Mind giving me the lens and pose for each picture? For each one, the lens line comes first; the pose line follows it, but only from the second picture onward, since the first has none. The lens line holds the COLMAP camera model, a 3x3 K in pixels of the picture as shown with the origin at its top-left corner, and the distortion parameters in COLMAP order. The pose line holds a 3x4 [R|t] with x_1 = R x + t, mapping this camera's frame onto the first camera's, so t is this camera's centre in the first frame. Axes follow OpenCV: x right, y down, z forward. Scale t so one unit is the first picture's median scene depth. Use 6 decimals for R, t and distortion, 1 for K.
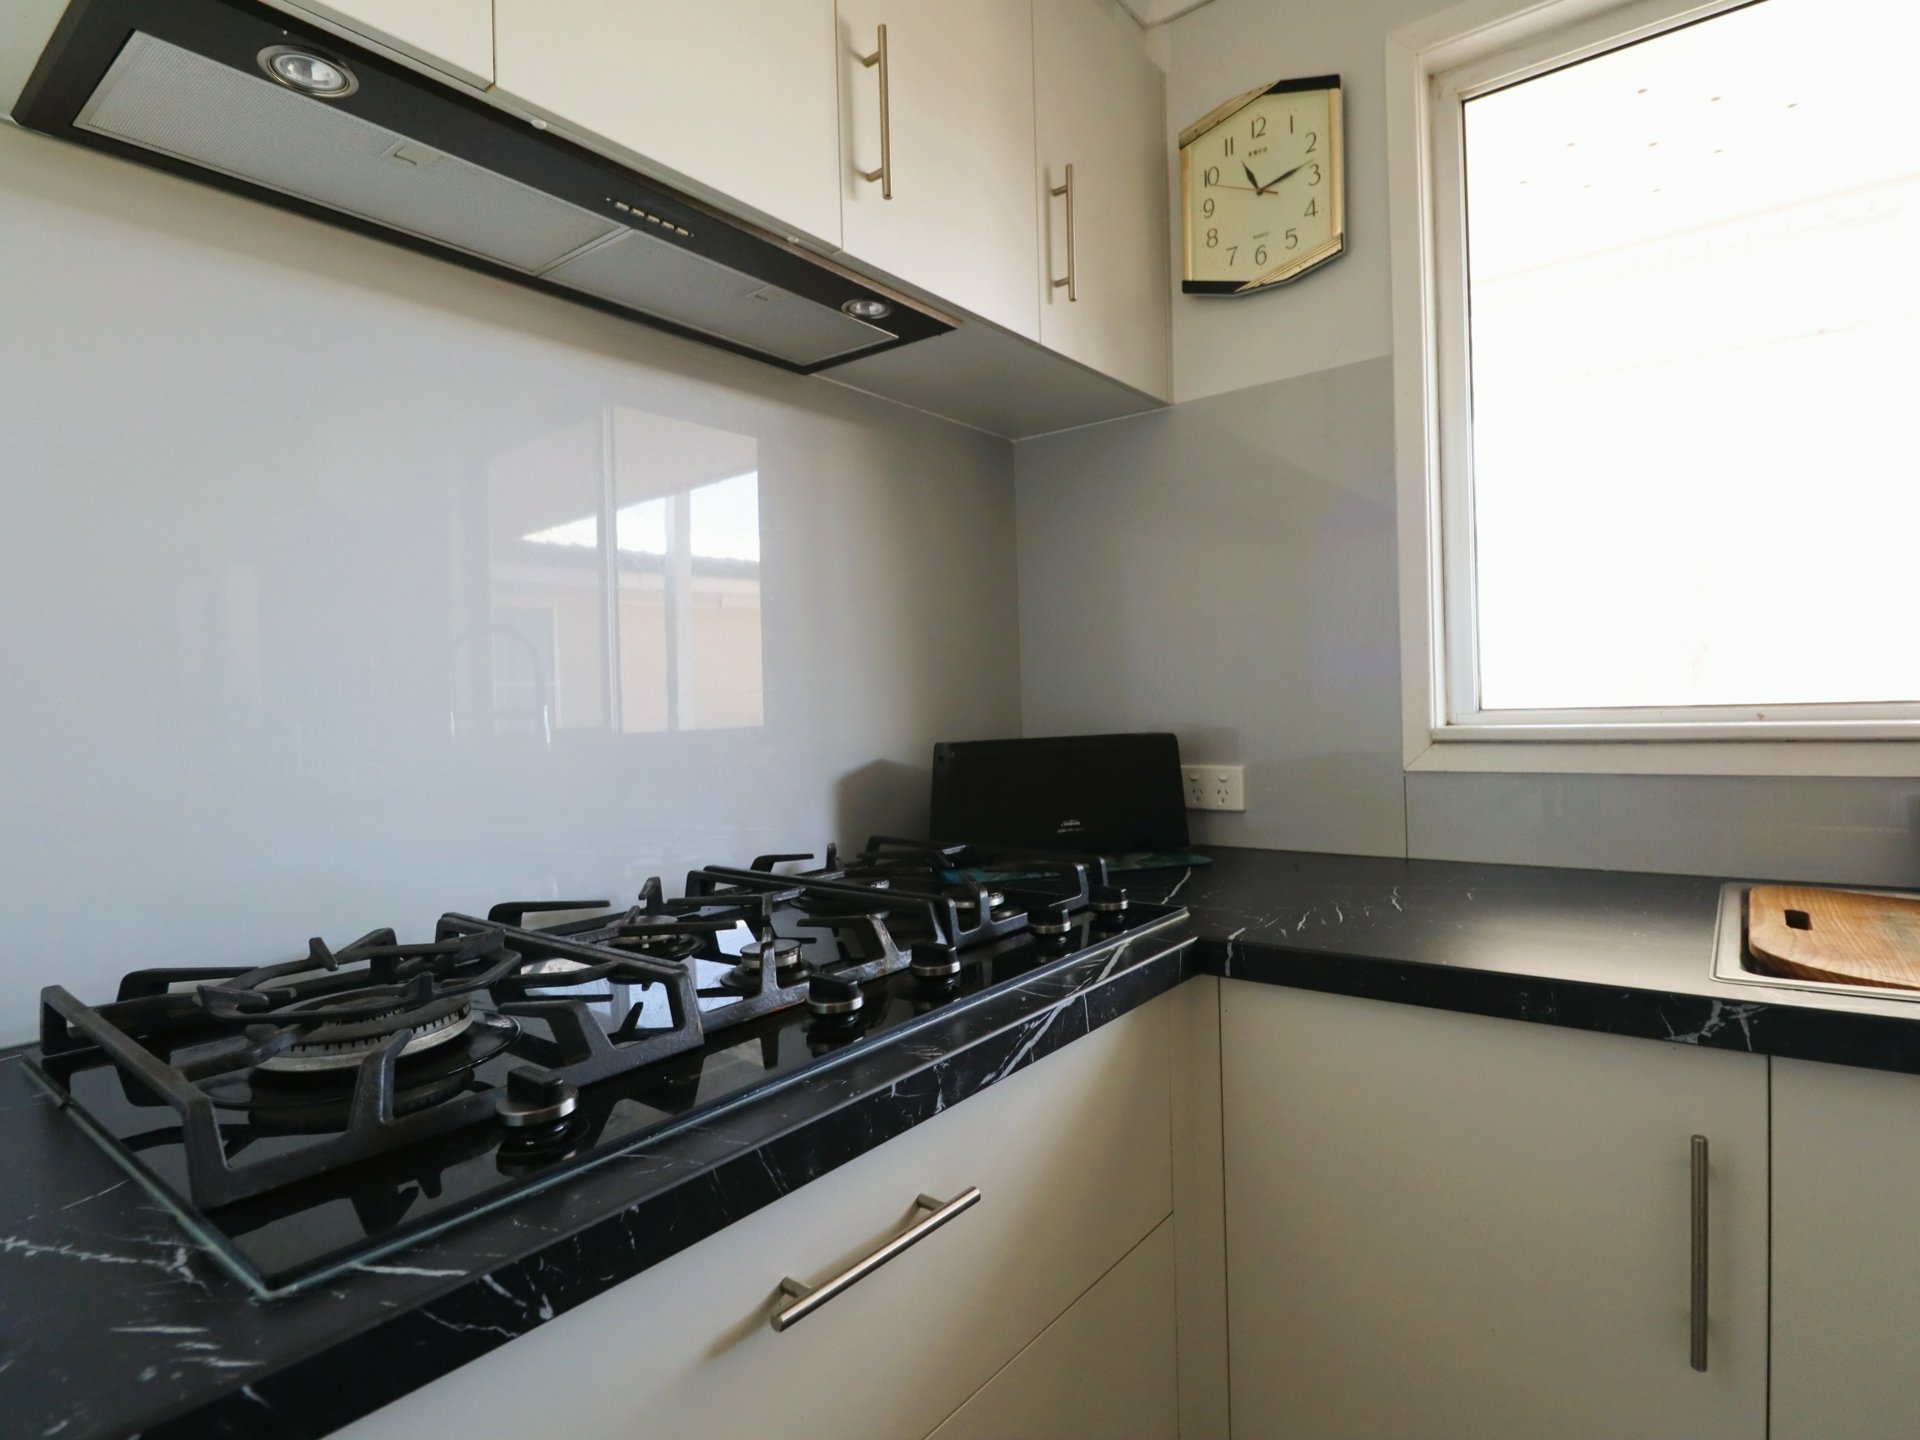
lens RADIAL K [[994.7, 0, 993.6], [0, 994.7, 716.1], [0, 0, 1]] dist [0.000813, -0.012996]
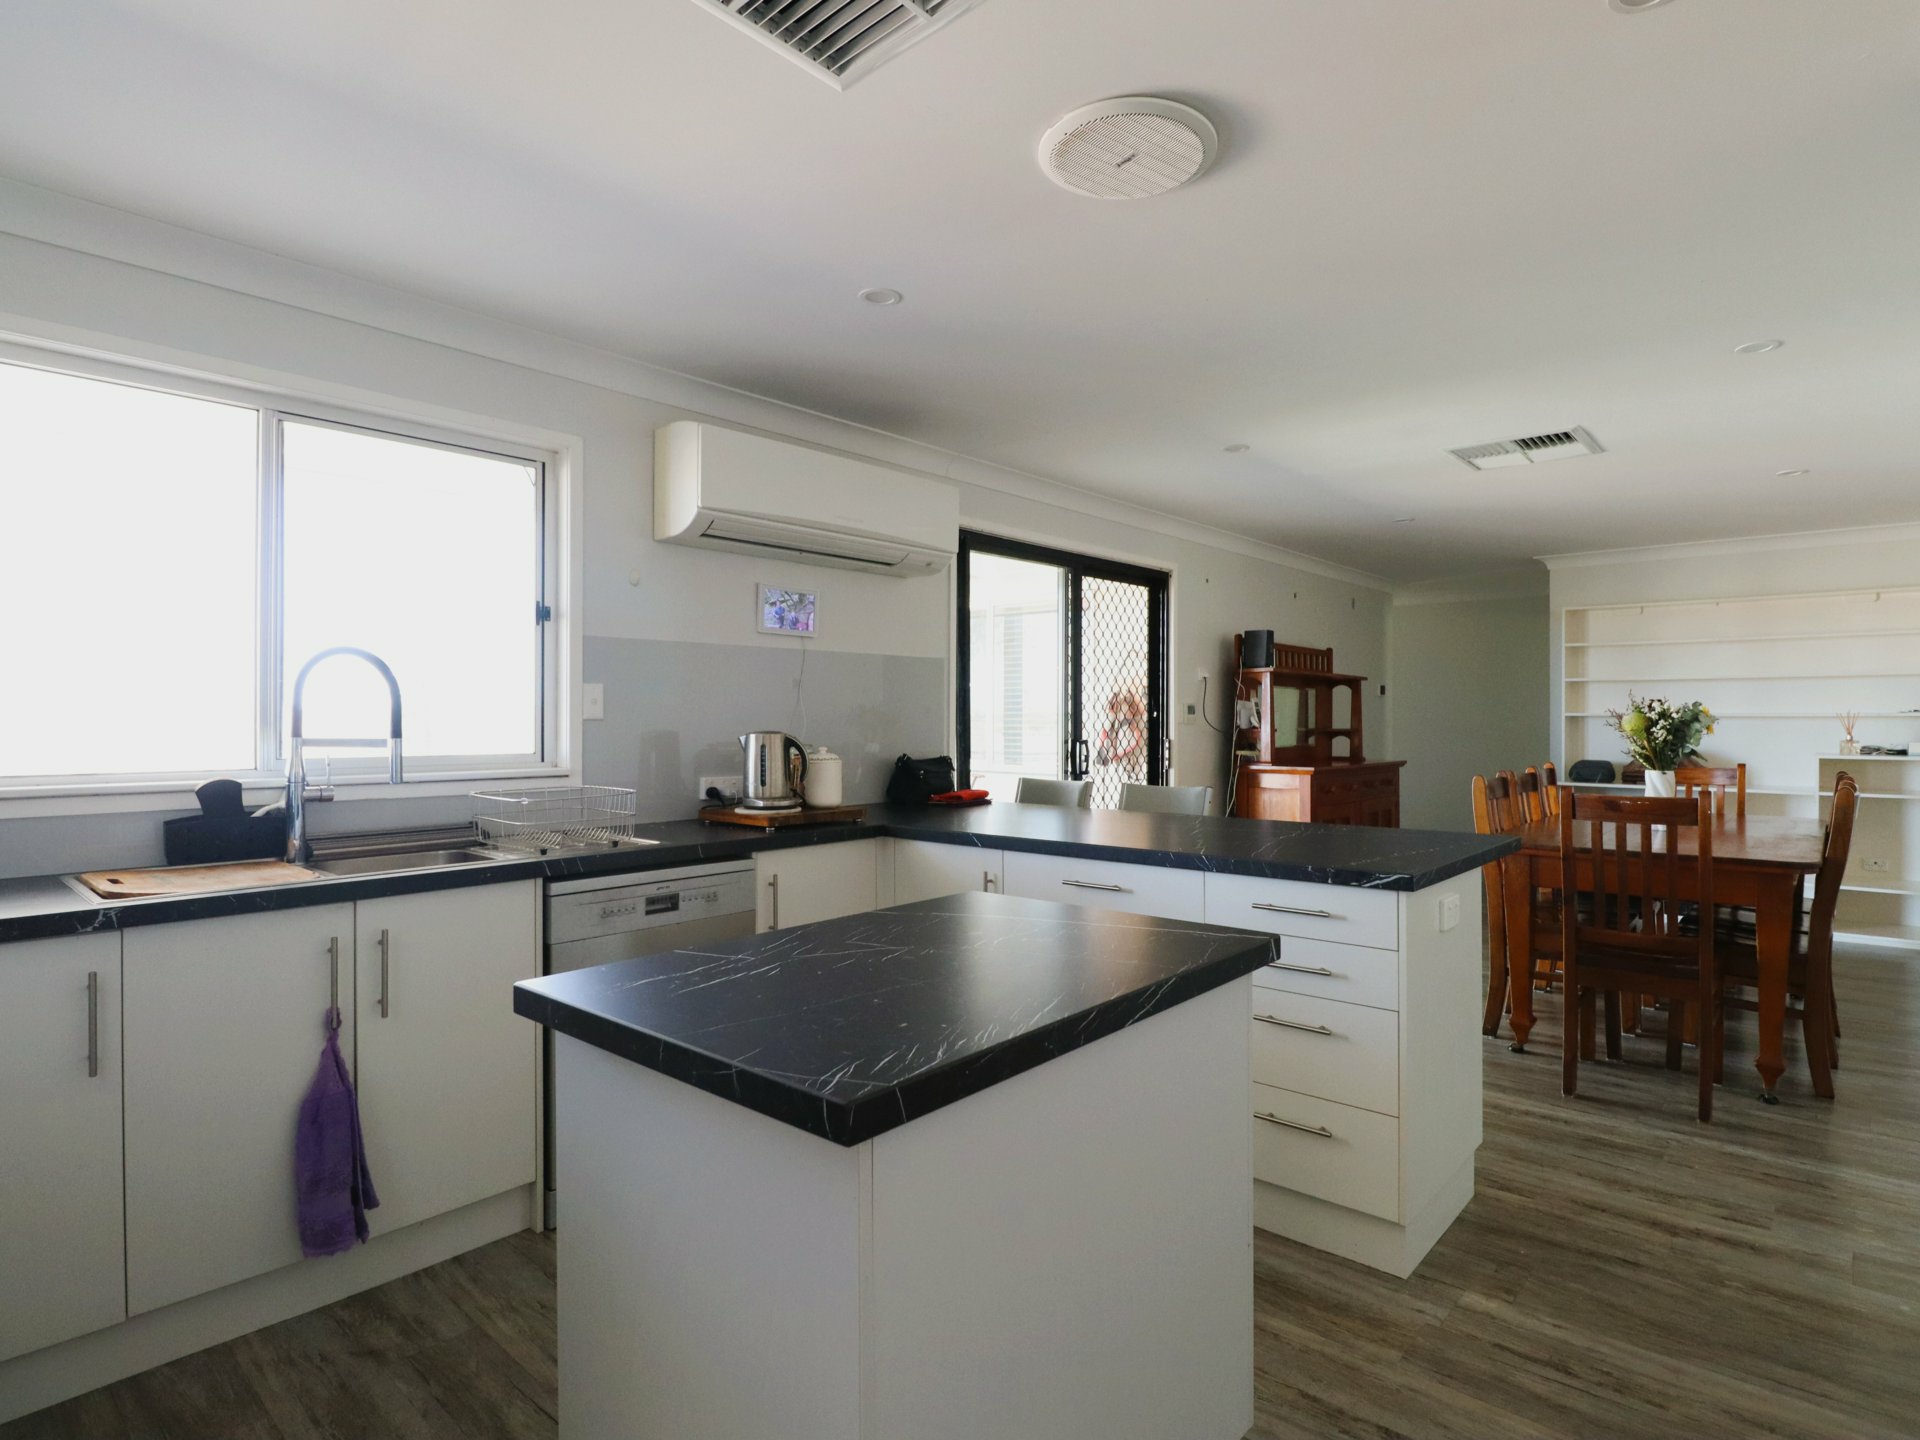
lens RADIAL K [[994.7, 0, 993.6], [0, 994.7, 716.1], [0, 0, 1]] dist [0.000813, -0.012996]
pose [[0.078442, 0.037602, 0.996209, -0.729531], [0.010922, 0.999196, -0.038575, -0.026497], [-0.996859, 0.013906, 0.077968, -0.649437]]
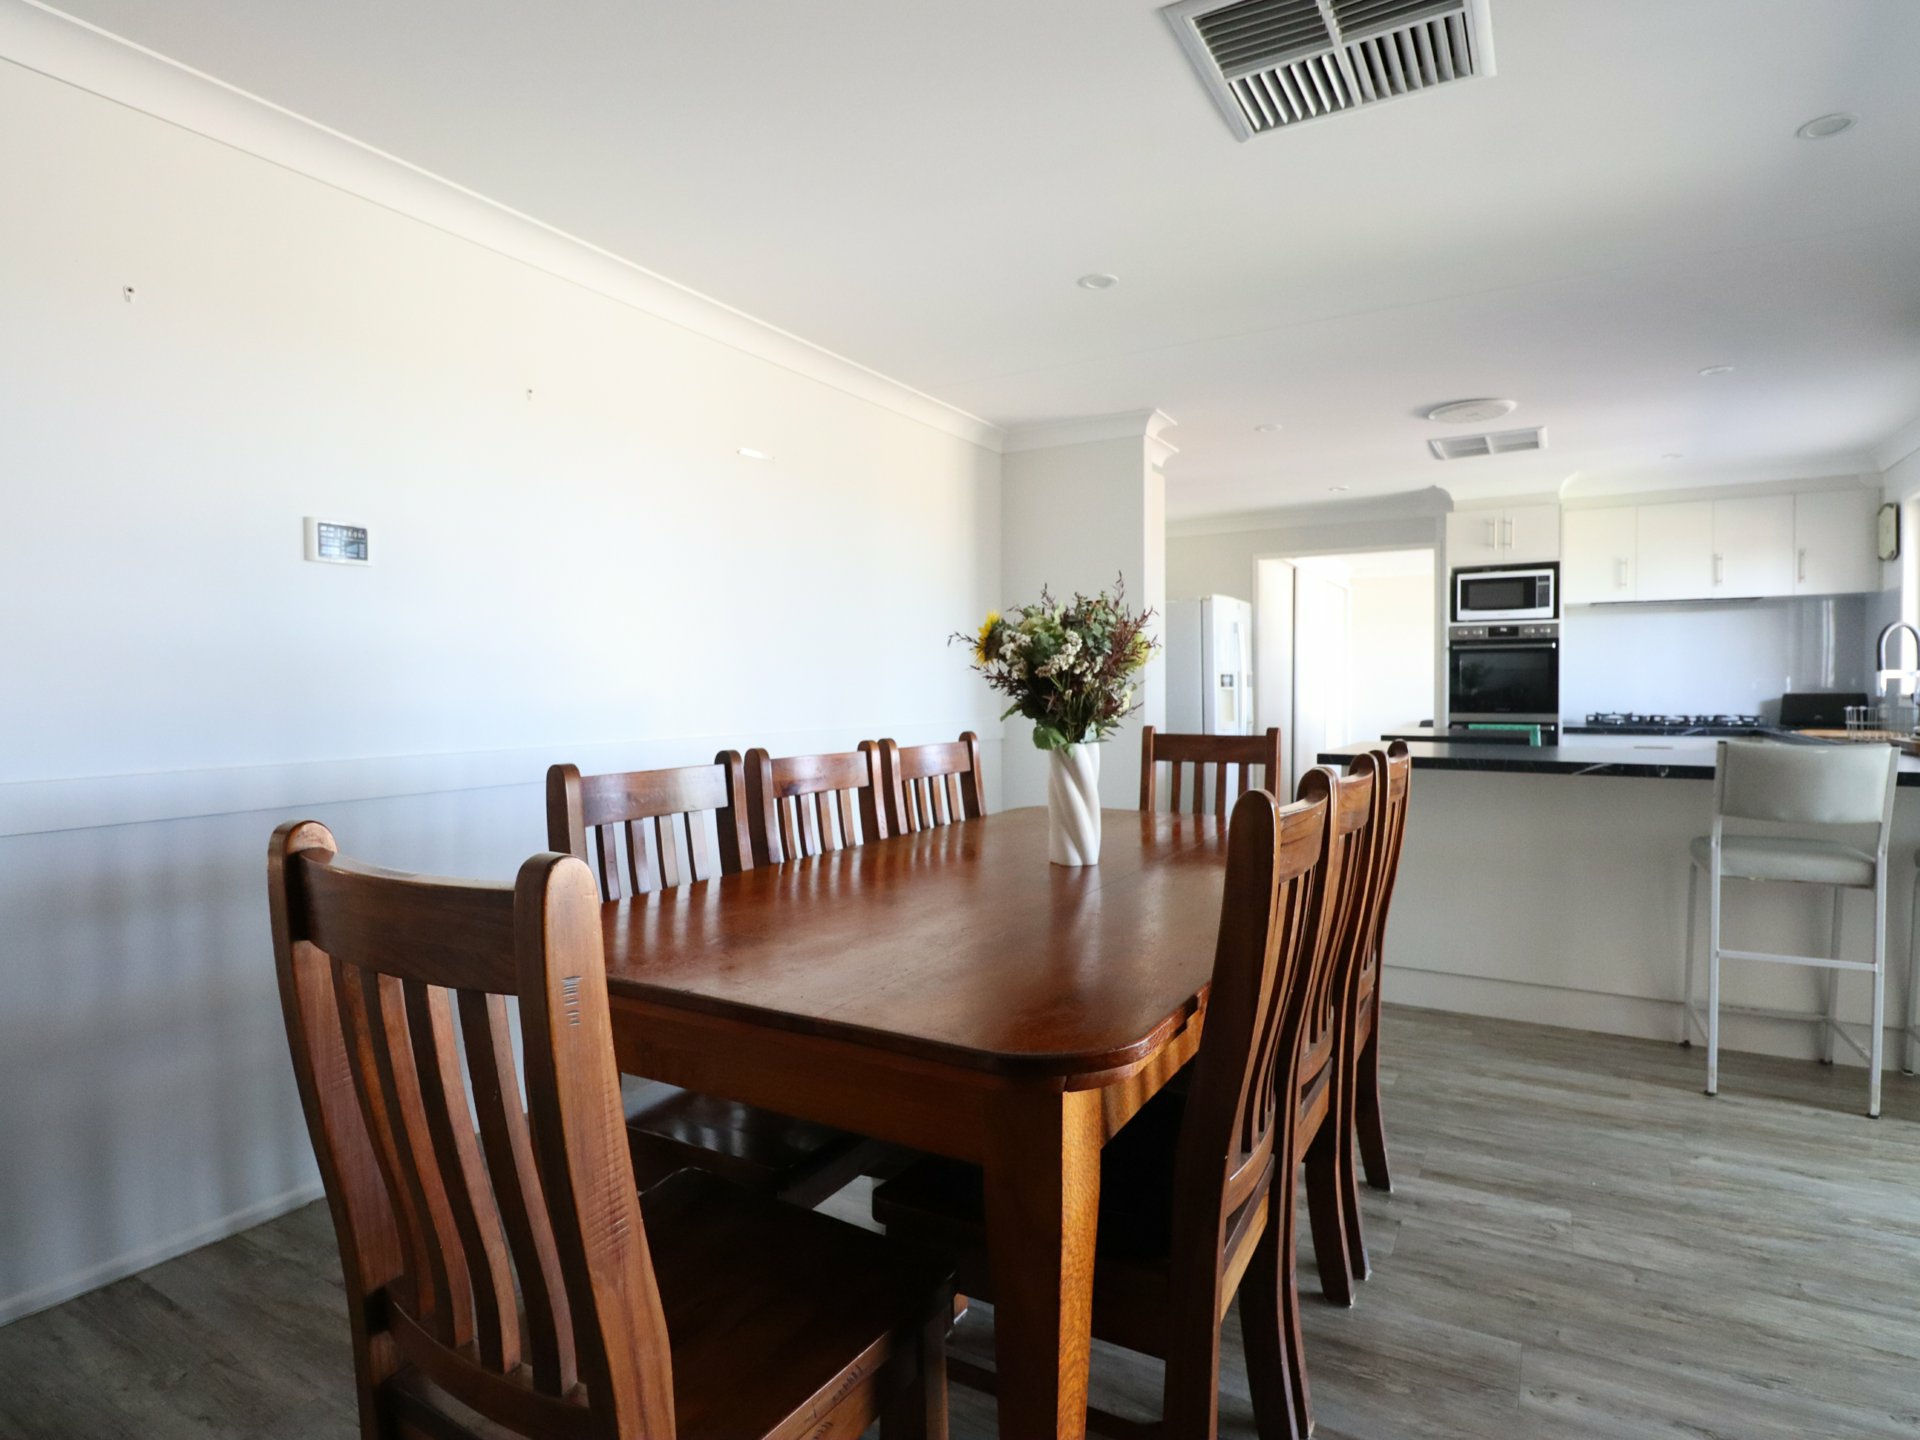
lens RADIAL K [[994.7, 0, 993.6], [0, 994.7, 716.1], [0, 0, 1]] dist [0.000813, -0.012996]
pose [[0.120208, 0.061736, -0.990827, 3.392468], [-0.014771, 0.998065, 0.060395, -0.071415], [0.992639, 0.007376, 0.120887, -2.505553]]
